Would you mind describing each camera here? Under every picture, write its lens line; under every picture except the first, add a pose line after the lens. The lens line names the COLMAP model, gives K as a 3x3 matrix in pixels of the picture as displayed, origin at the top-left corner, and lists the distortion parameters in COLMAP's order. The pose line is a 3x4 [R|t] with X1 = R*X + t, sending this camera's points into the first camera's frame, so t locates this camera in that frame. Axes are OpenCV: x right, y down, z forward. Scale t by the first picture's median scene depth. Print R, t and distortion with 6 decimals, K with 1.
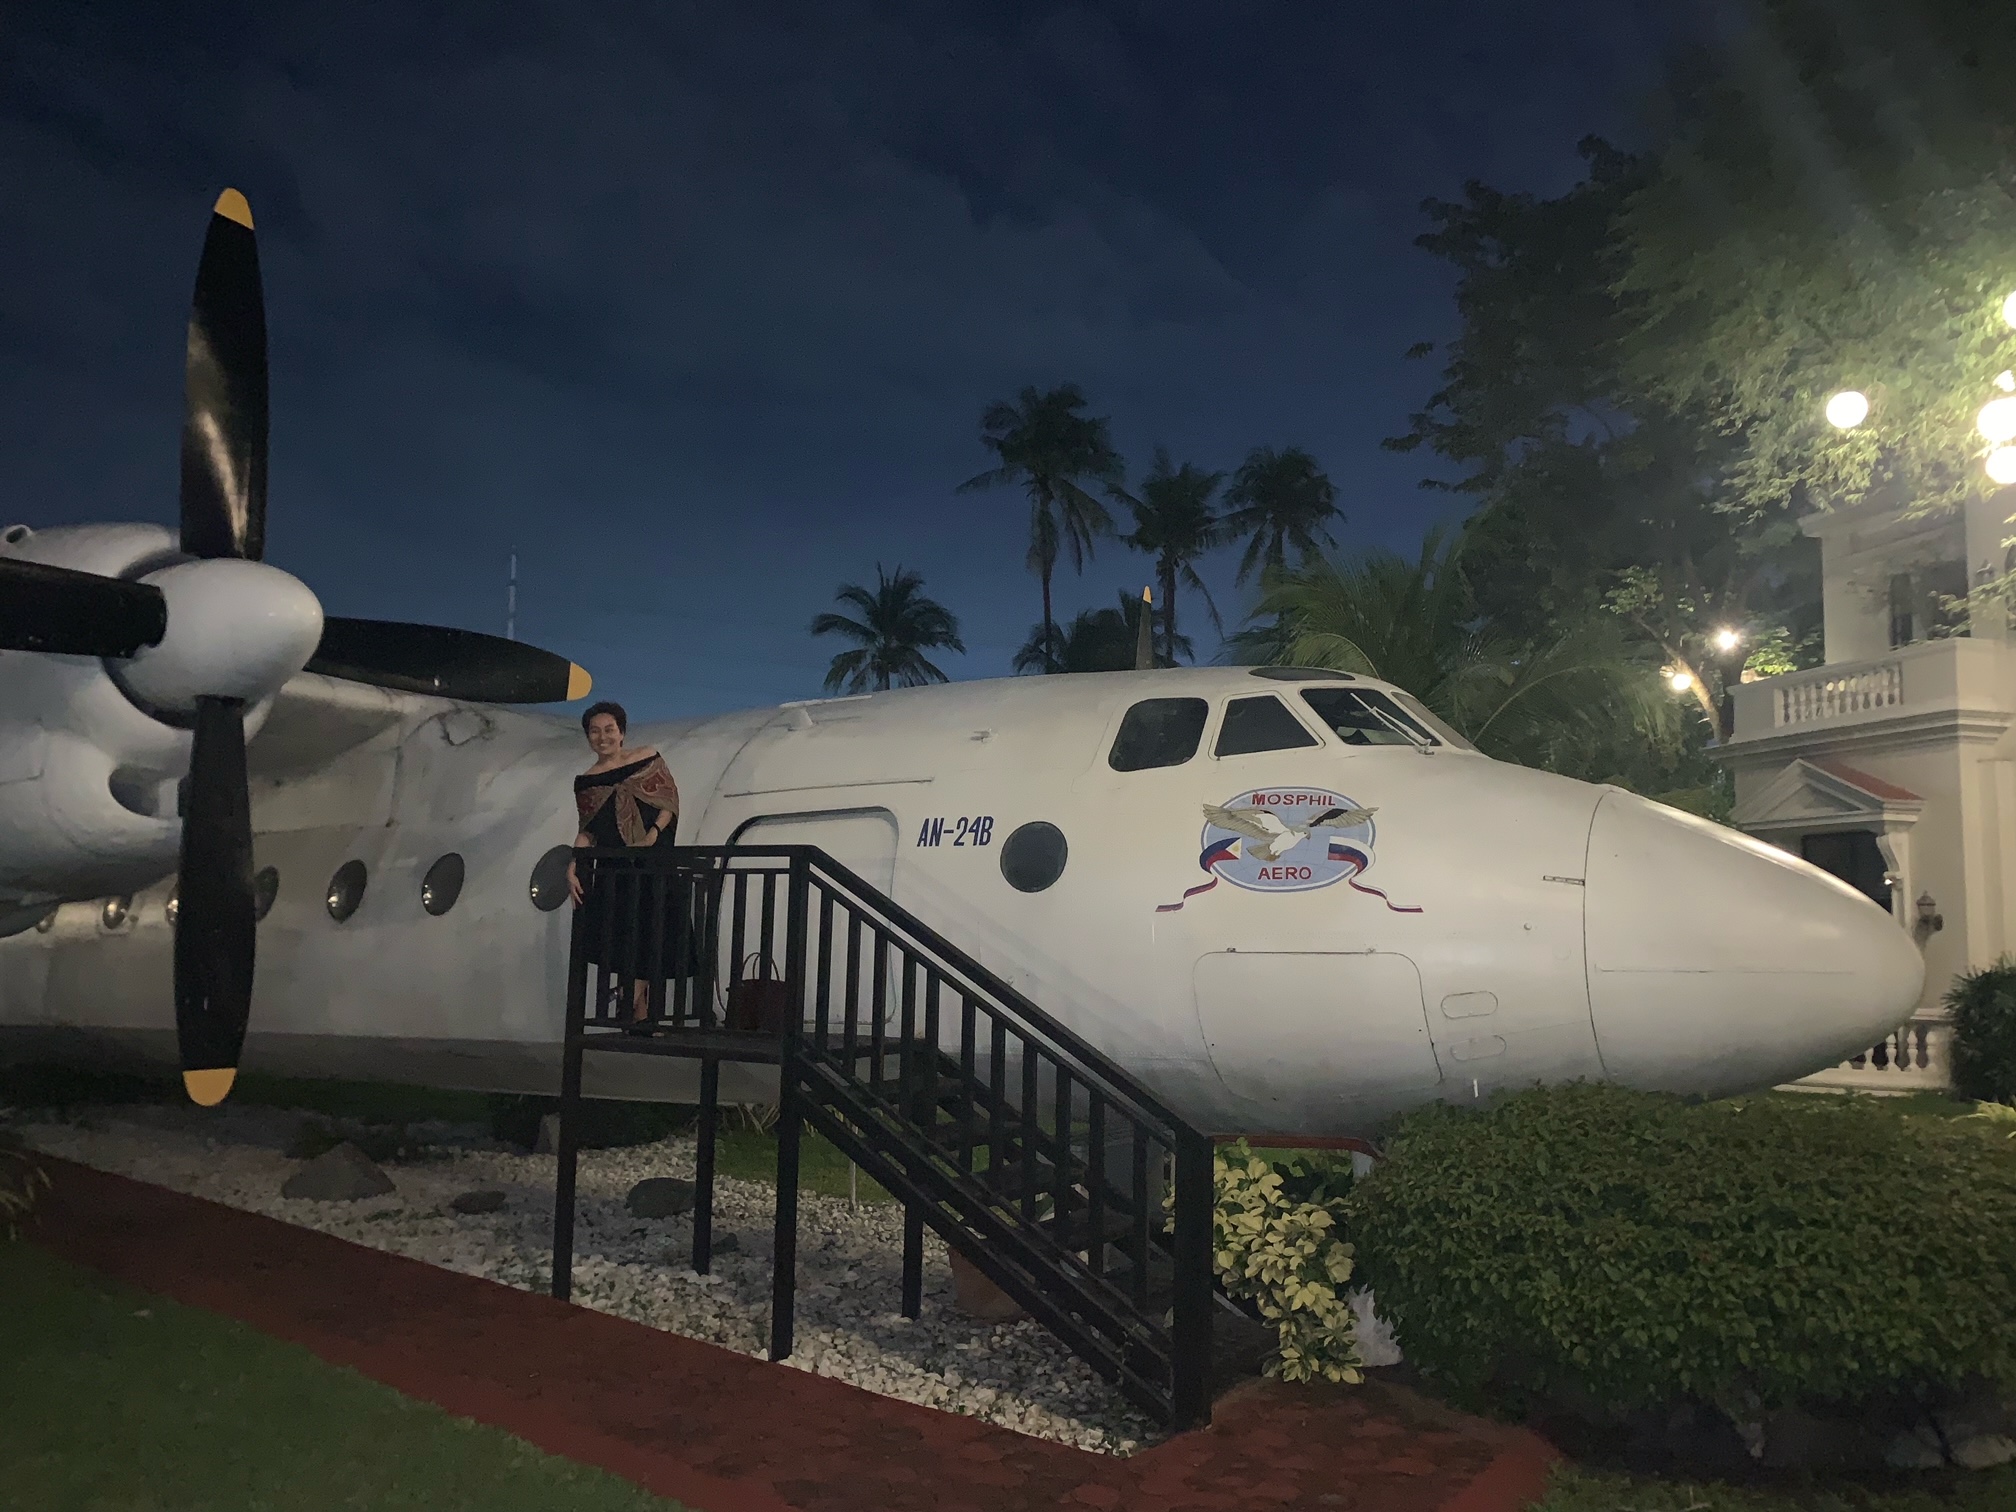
lens RADIAL K [[1520.1, 0, 1009.1], [0, 1520.1, 768.3], [0, 0, 1]] dist [0.035075, -0.029492]
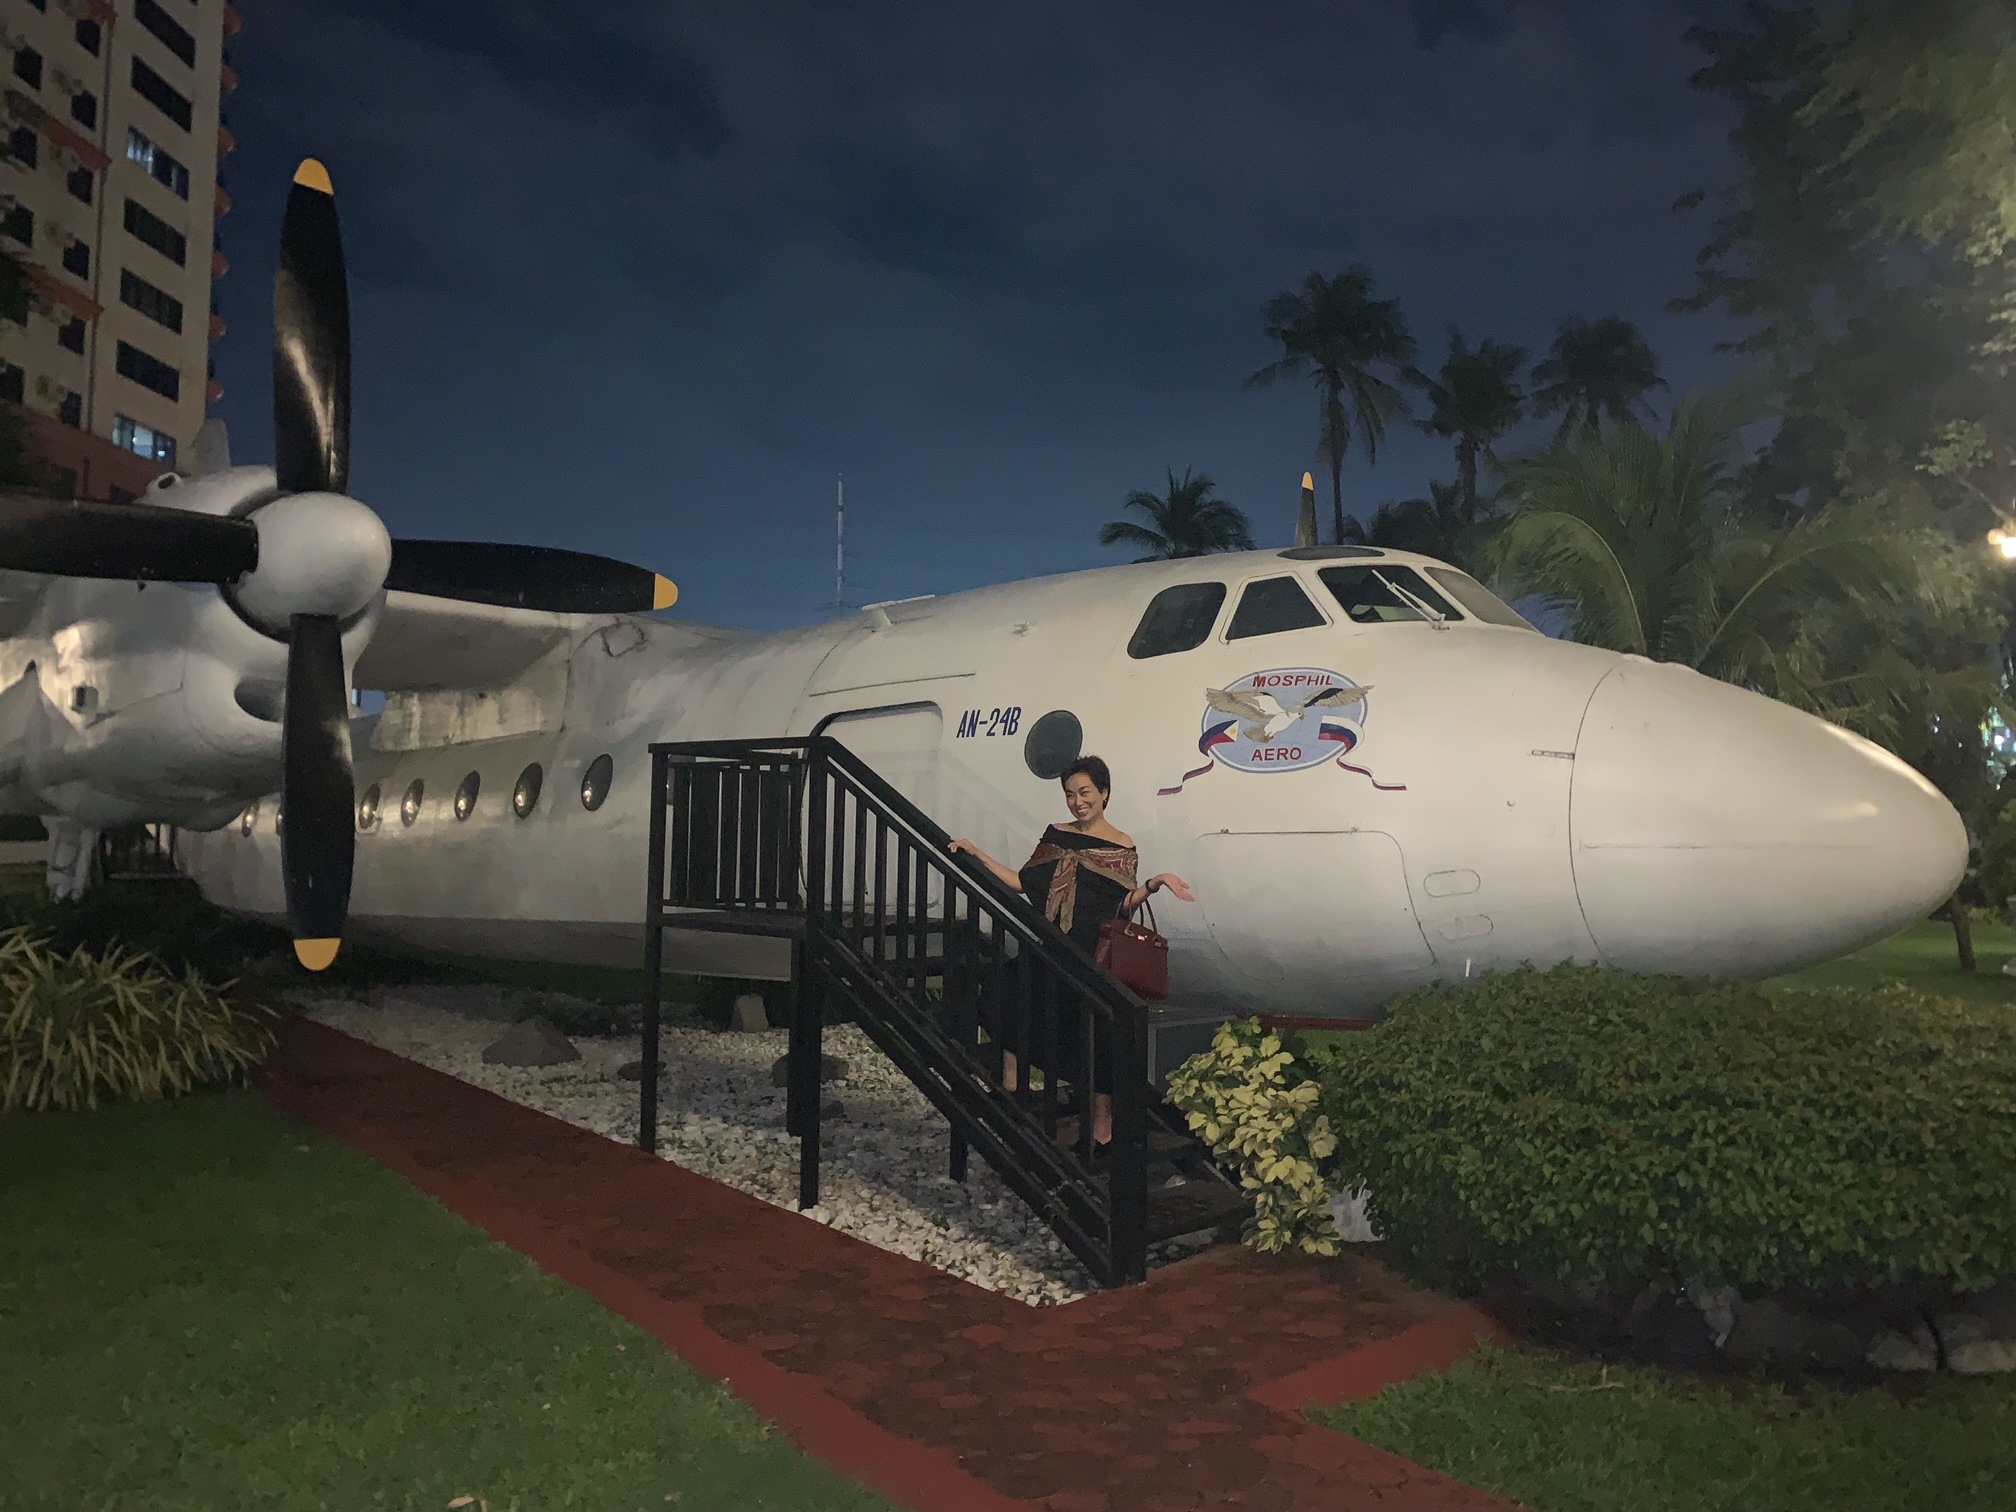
lens RADIAL K [[1520.1, 0, 1004.0], [0, 1520.1, 752.2], [0, 0, 1]] dist [0.035075, -0.029492]
pose [[0.978054, -0.018362, -0.207542, 0.207205], [0.028805, 0.998460, 0.047407, 0.014904], [0.206352, -0.052345, 0.977077, -0.009602]]
